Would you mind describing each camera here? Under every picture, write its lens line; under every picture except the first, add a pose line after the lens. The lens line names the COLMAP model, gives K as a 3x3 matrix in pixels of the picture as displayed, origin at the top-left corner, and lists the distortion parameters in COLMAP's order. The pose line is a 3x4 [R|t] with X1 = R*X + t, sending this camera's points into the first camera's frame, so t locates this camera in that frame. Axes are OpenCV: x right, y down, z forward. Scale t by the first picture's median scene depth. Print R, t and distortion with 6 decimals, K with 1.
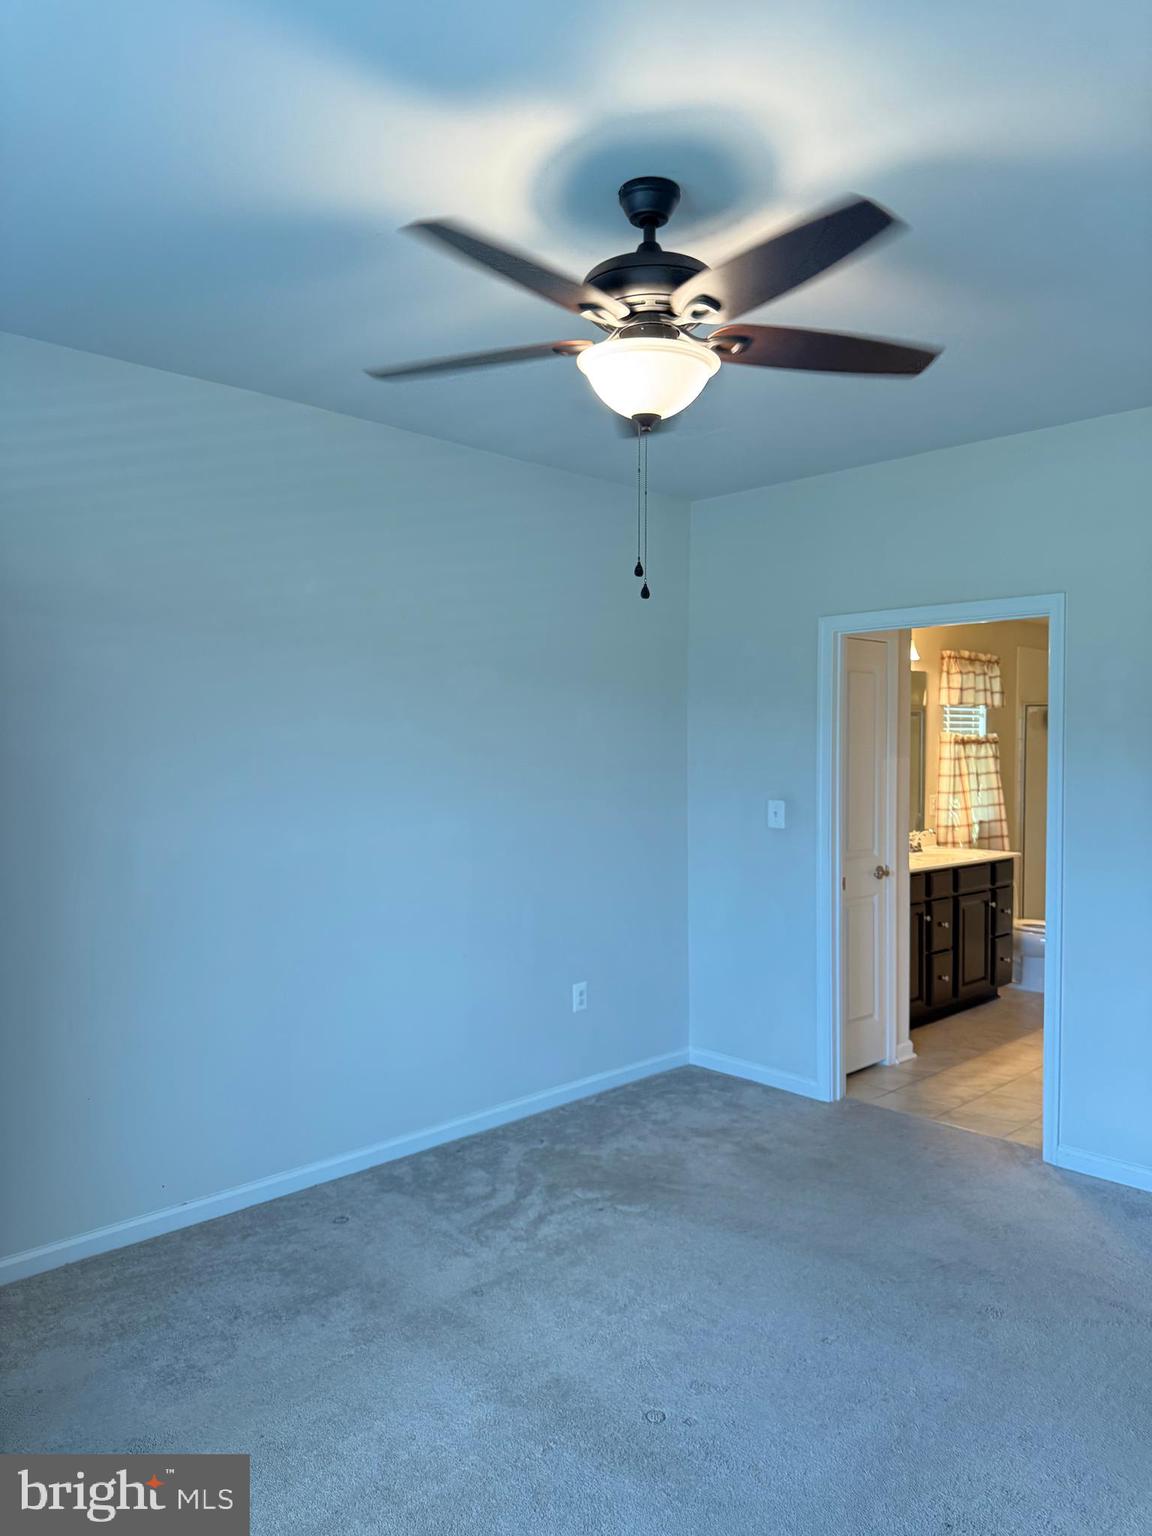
lens RADIAL K [[1071.5, 0, 585.6], [0, 1071.5, 767.3], [0, 0, 1]] dist [0.036657, -0.038505]
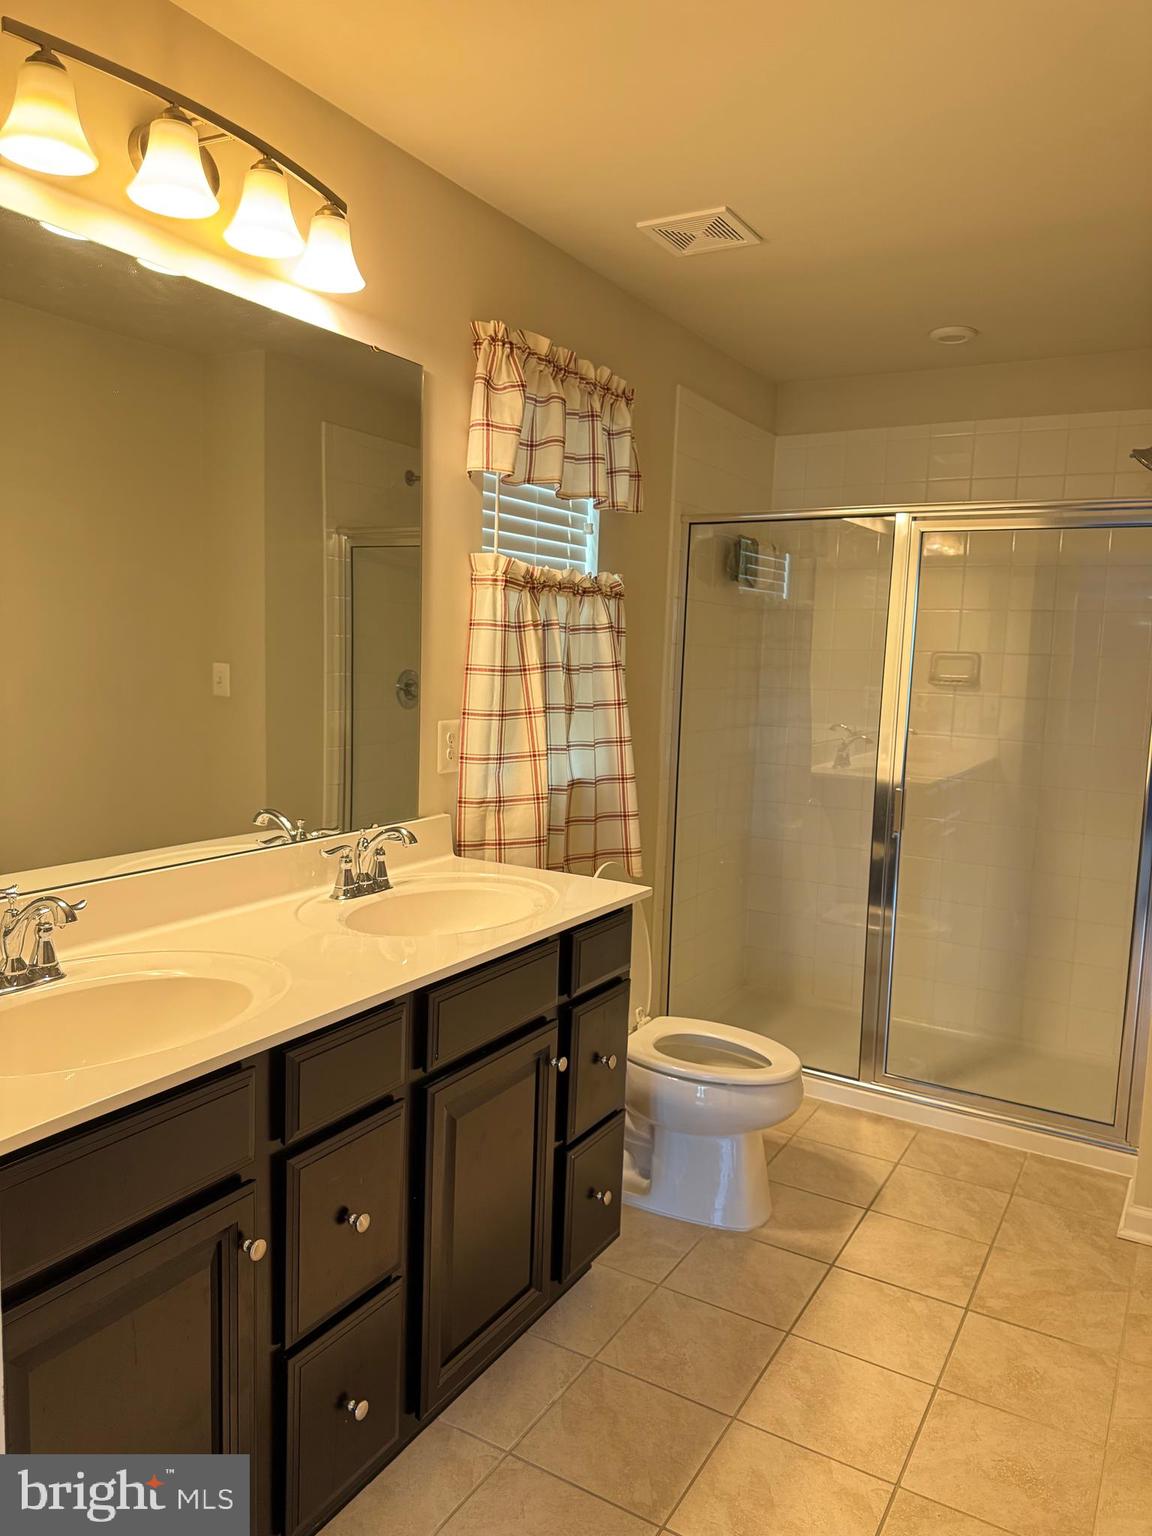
lens RADIAL K [[1071.5, 0, 570.3], [0, 1071.5, 769.0], [0, 0, 1]] dist [0.036657, -0.038505]
pose [[0.964004, 0.002030, 0.265880, 0.257869], [-0.027417, 0.995399, 0.091809, 0.006895], [-0.264470, -0.095794, 0.959624, 0.609836]]
